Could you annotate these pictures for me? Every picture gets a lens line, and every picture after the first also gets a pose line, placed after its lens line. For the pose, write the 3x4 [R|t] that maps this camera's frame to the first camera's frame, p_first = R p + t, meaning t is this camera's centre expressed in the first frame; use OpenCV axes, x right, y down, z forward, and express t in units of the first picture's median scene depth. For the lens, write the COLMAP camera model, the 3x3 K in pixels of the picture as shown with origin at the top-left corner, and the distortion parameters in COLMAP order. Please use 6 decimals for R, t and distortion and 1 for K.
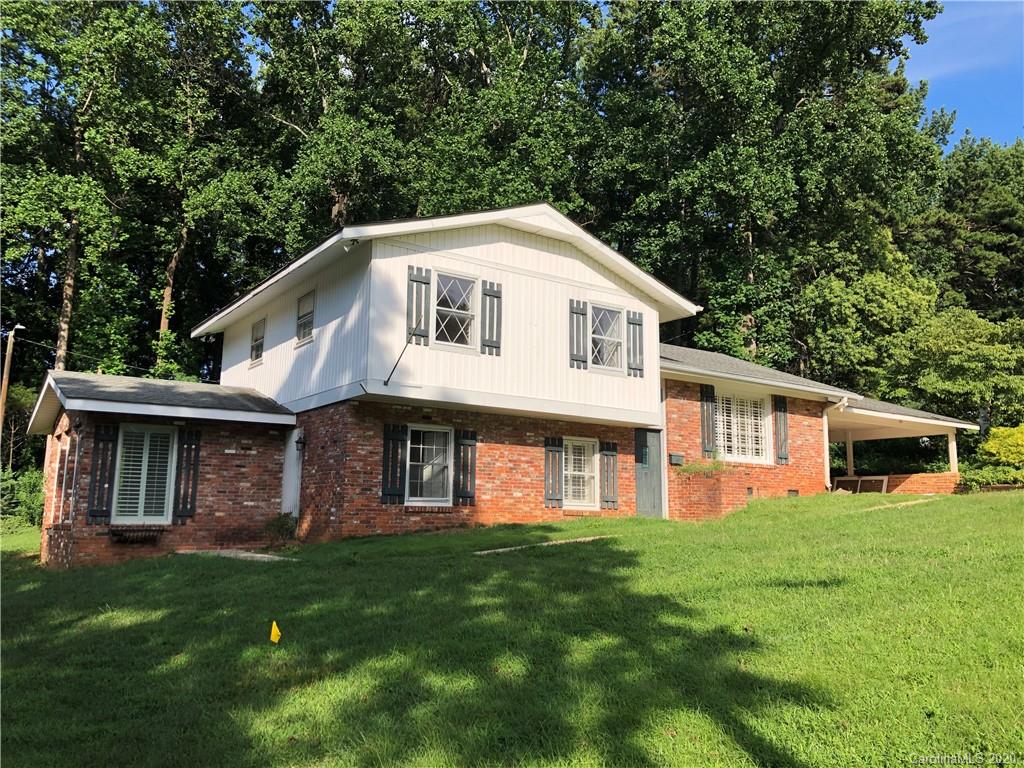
lens RADIAL K [[832.6, 0, 512.0], [0, 832.6, 369.5], [0, 0, 1]] dist [0.109889, -0.180843]
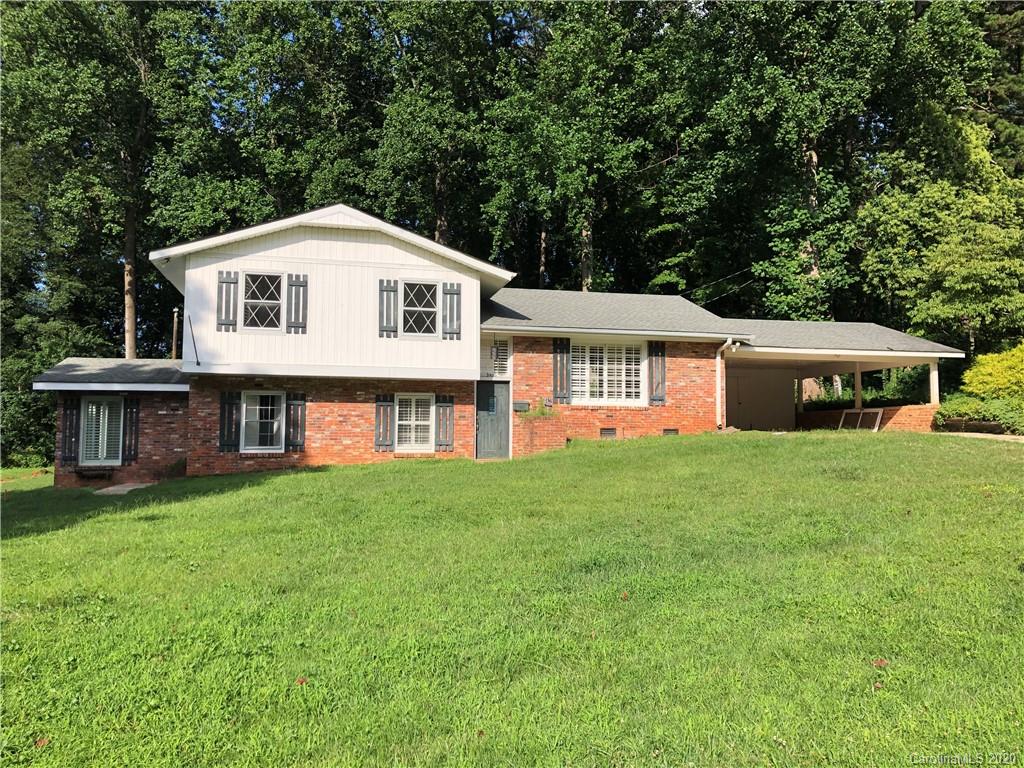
lens RADIAL K [[832.6, 0, 512.0], [0, 832.6, 369.5], [0, 0, 1]] dist [0.109889, -0.180843]
pose [[0.929455, -0.040303, -0.366728, 0.648629], [0.072757, 0.994518, 0.075102, -0.031116], [0.361691, -0.096486, 0.927292, -0.053165]]
